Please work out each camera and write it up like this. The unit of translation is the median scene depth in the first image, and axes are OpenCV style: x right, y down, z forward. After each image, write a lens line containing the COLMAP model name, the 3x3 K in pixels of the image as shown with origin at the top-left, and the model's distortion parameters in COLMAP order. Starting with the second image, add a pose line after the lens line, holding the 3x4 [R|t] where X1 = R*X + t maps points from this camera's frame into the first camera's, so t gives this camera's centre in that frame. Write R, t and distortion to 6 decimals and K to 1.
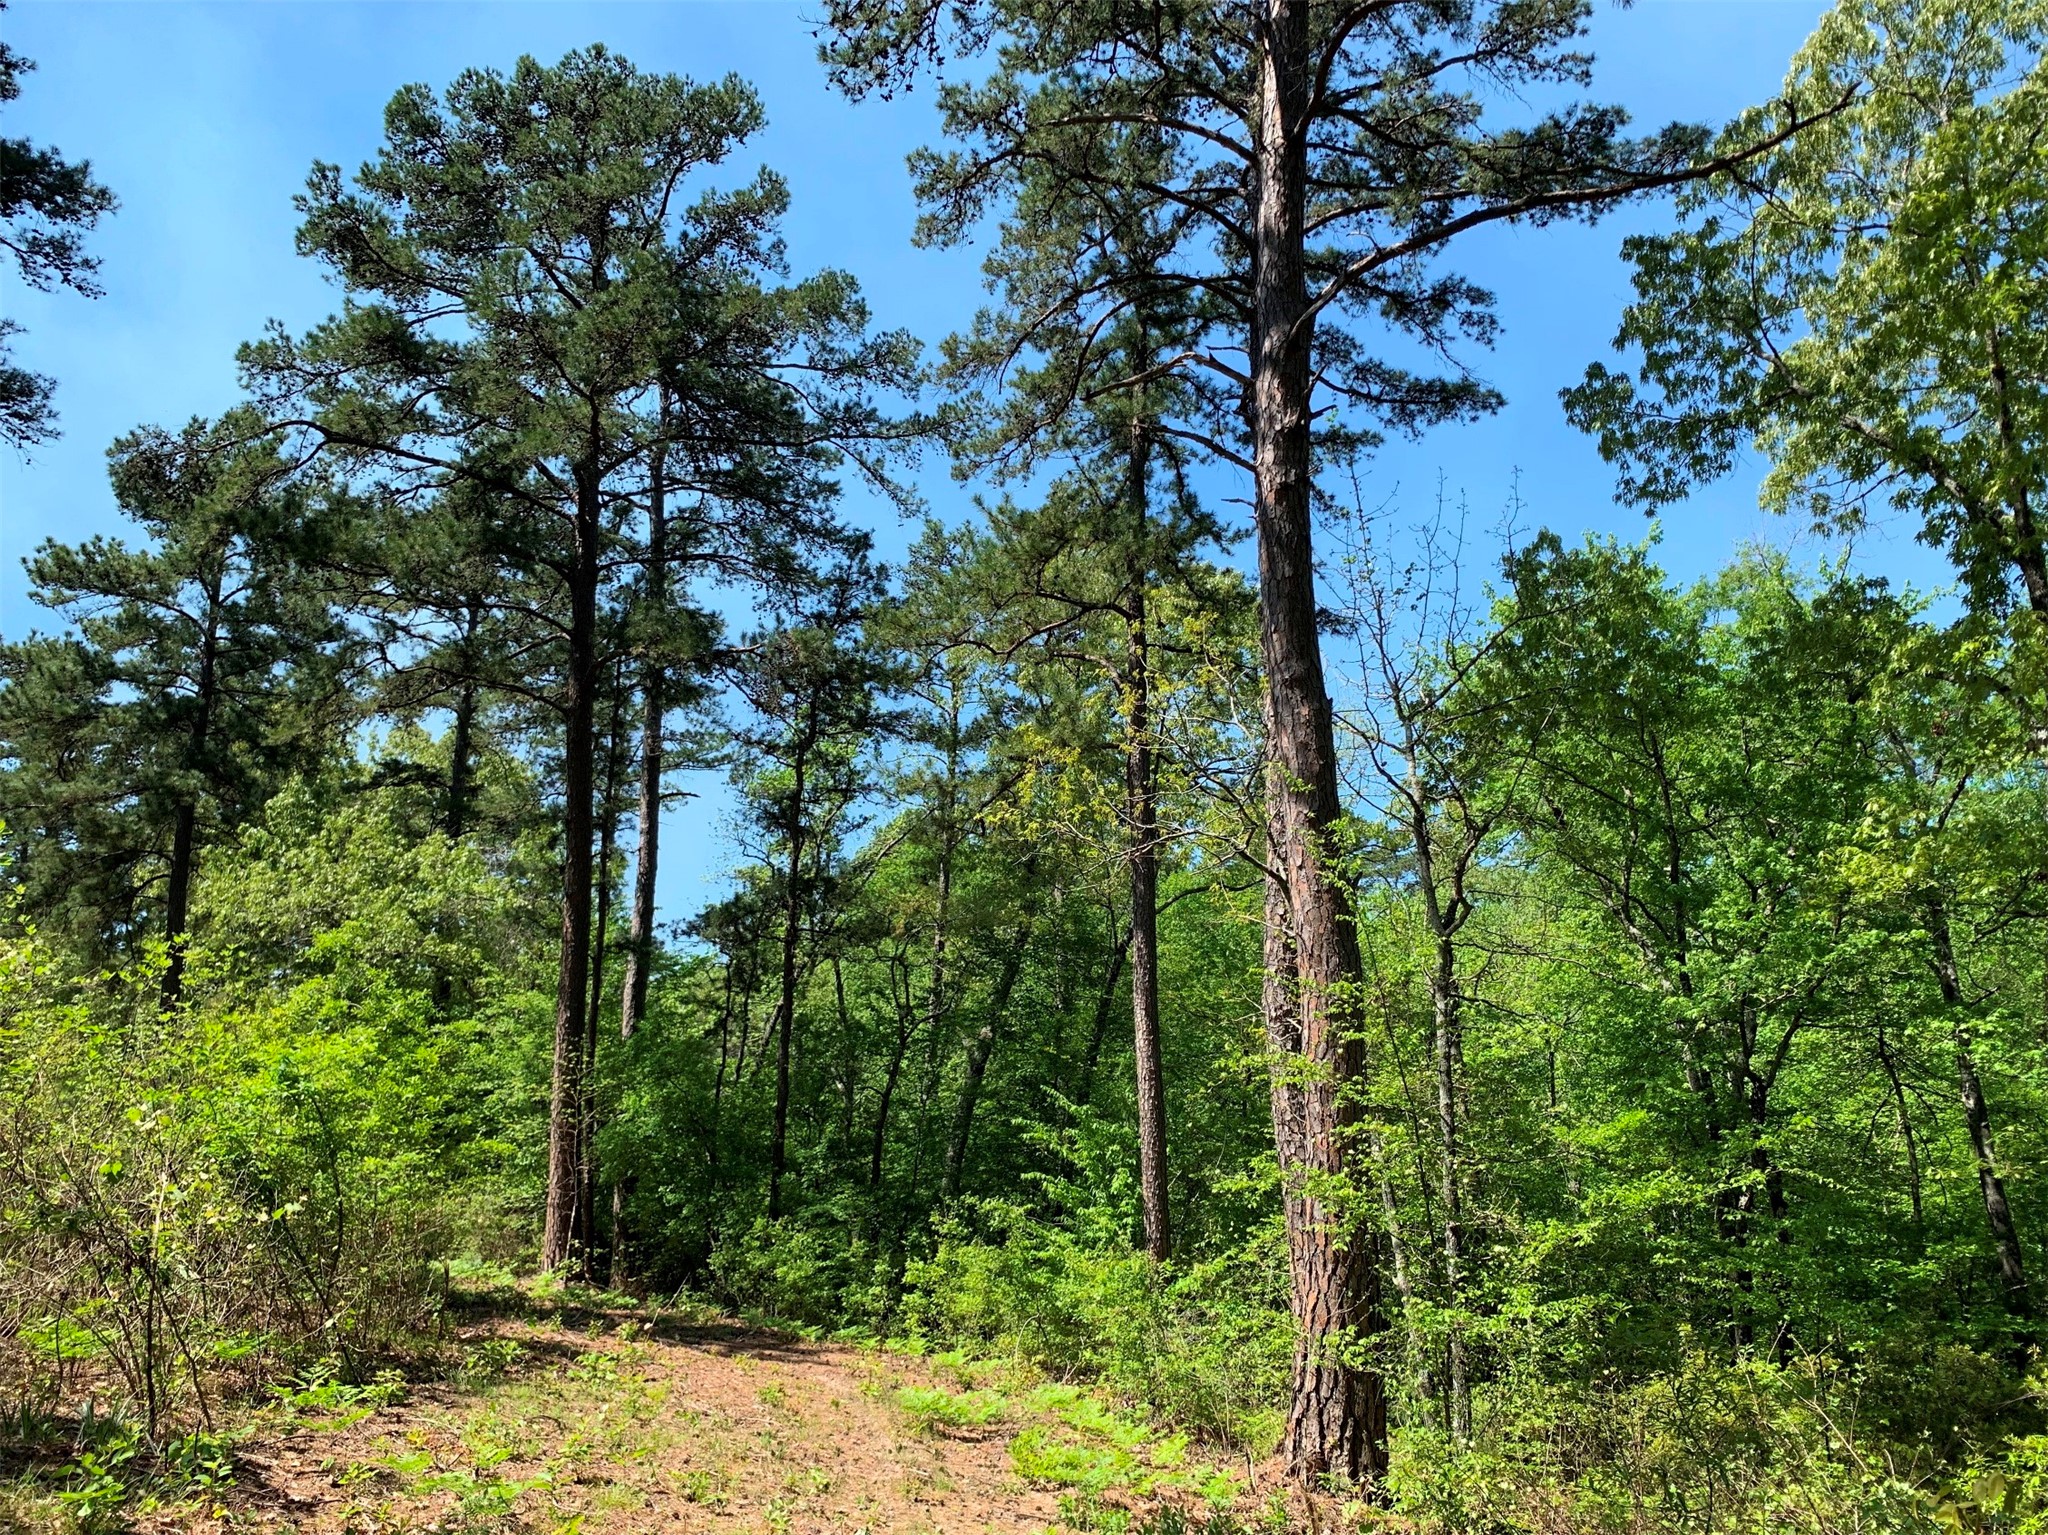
lens RADIAL K [[1545.6, 0, 1019.7], [0, 1545.6, 775.8], [0, 0, 1]] dist [0.010418, -0.046117]
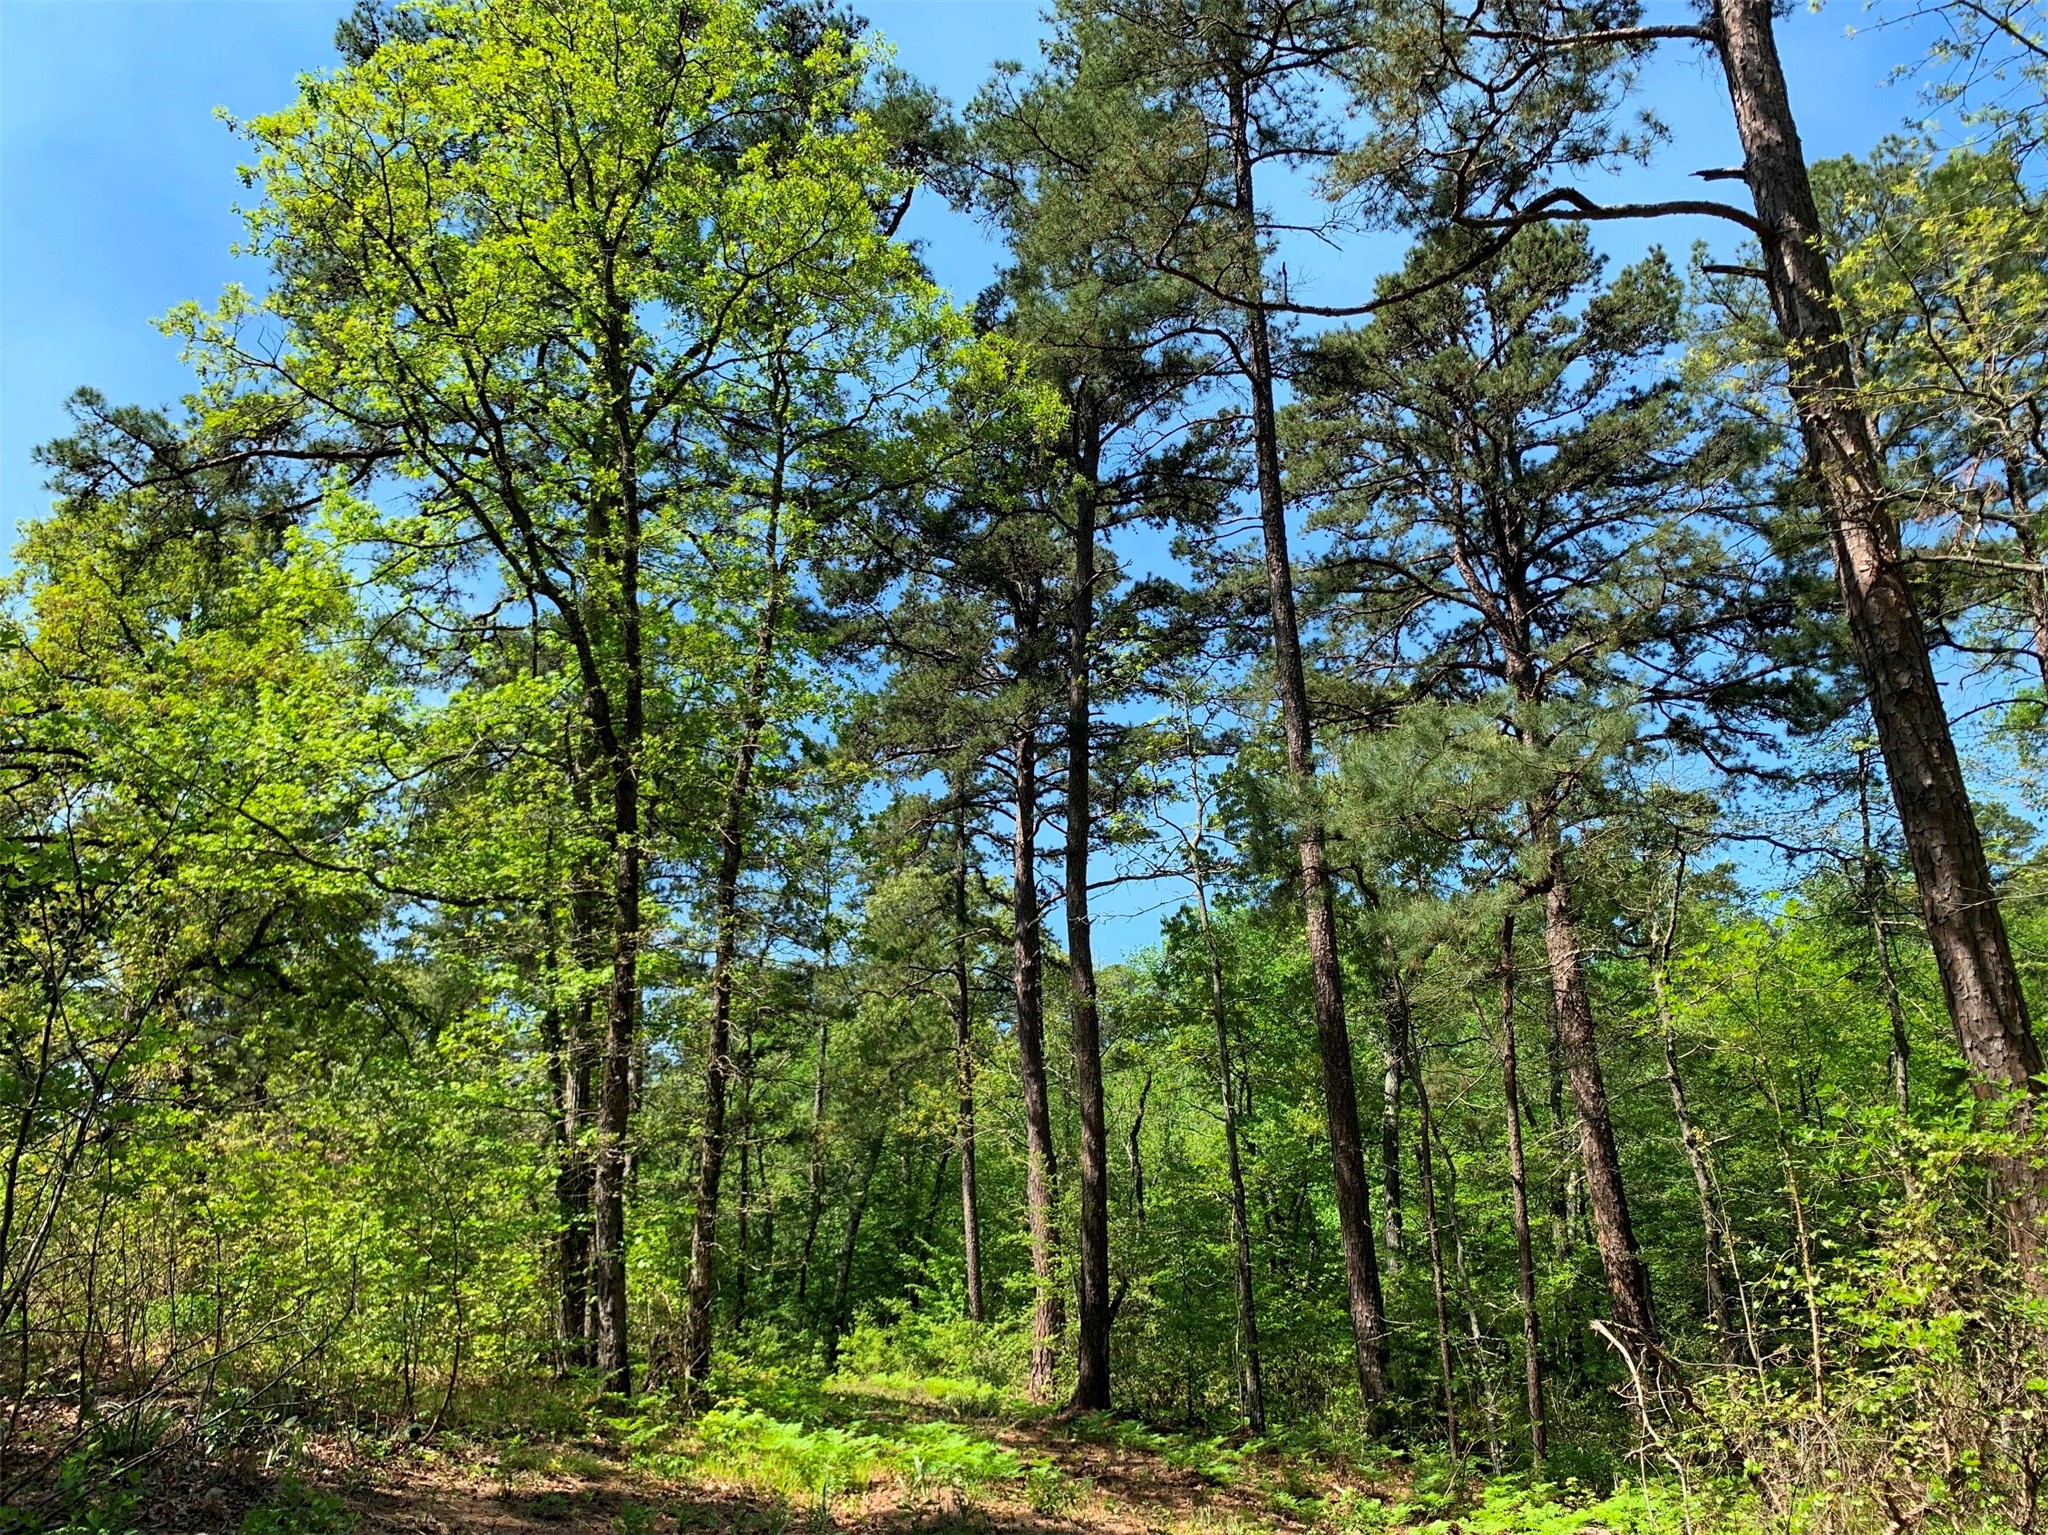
lens RADIAL K [[1545.6, 0, 1024.3], [0, 1545.6, 756.4], [0, 0, 1]] dist [0.010418, -0.046117]
pose [[0.991443, -0.004973, 0.130442, -0.100403], [0.014838, 0.997091, -0.074768, -0.252246], [-0.129691, 0.076064, 0.988633, -0.971142]]
